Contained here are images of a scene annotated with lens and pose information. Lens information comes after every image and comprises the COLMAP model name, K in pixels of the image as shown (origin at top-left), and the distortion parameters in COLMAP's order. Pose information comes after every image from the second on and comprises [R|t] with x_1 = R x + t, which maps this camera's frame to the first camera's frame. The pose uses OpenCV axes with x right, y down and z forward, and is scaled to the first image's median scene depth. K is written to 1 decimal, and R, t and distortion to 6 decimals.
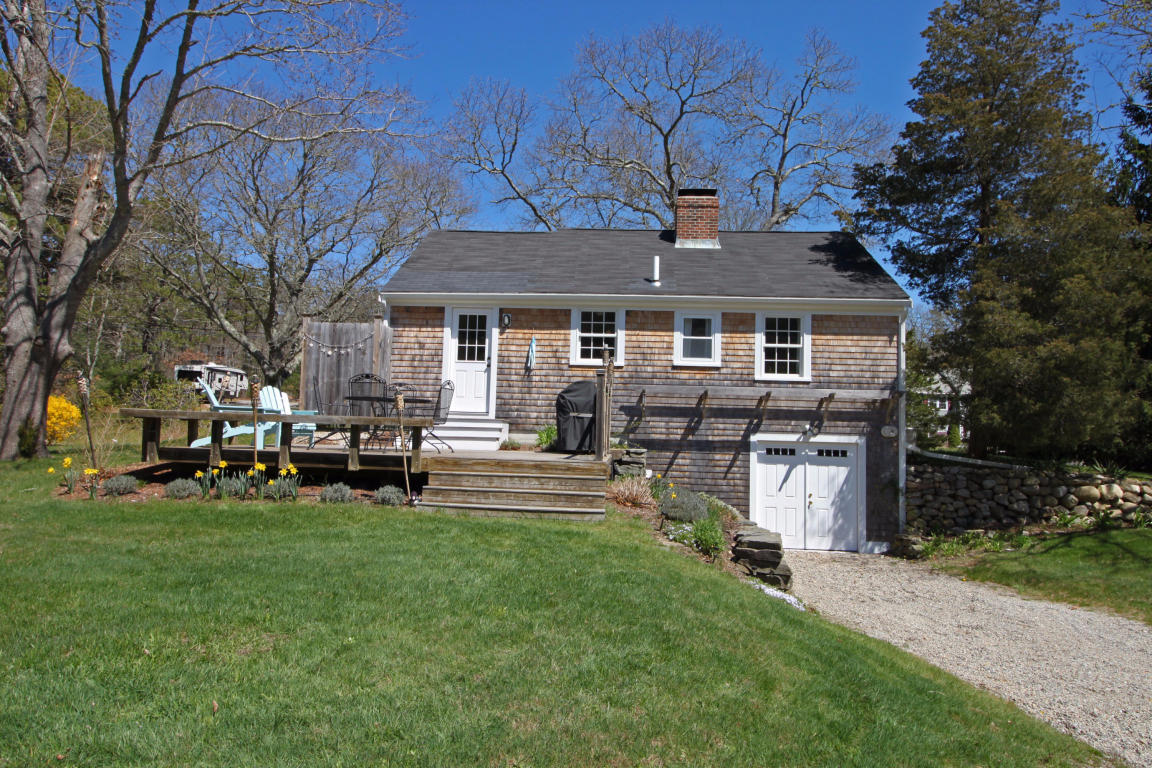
lens RADIAL K [[742.4, 0, 576.0], [0, 742.4, 384.0], [0, 0, 1]] dist [0.017534, -0.000968]
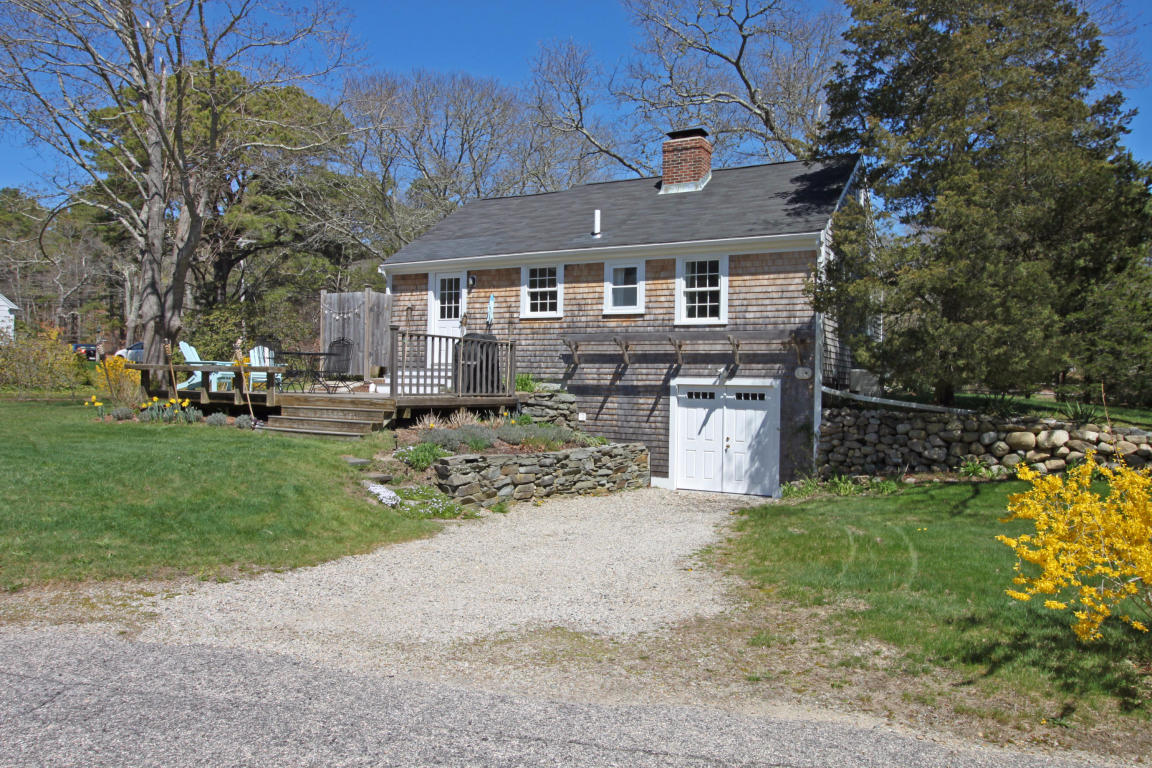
lens RADIAL K [[838.3, 0, 576.0], [0, 838.3, 384.0], [0, 0, 1]] dist [0.033647, 0.000236]
pose [[0.899974, -0.011918, -0.435780, 0.615591], [0.035184, 0.998351, 0.045358, 0.018184], [0.434520, -0.056154, 0.898910, -0.090496]]
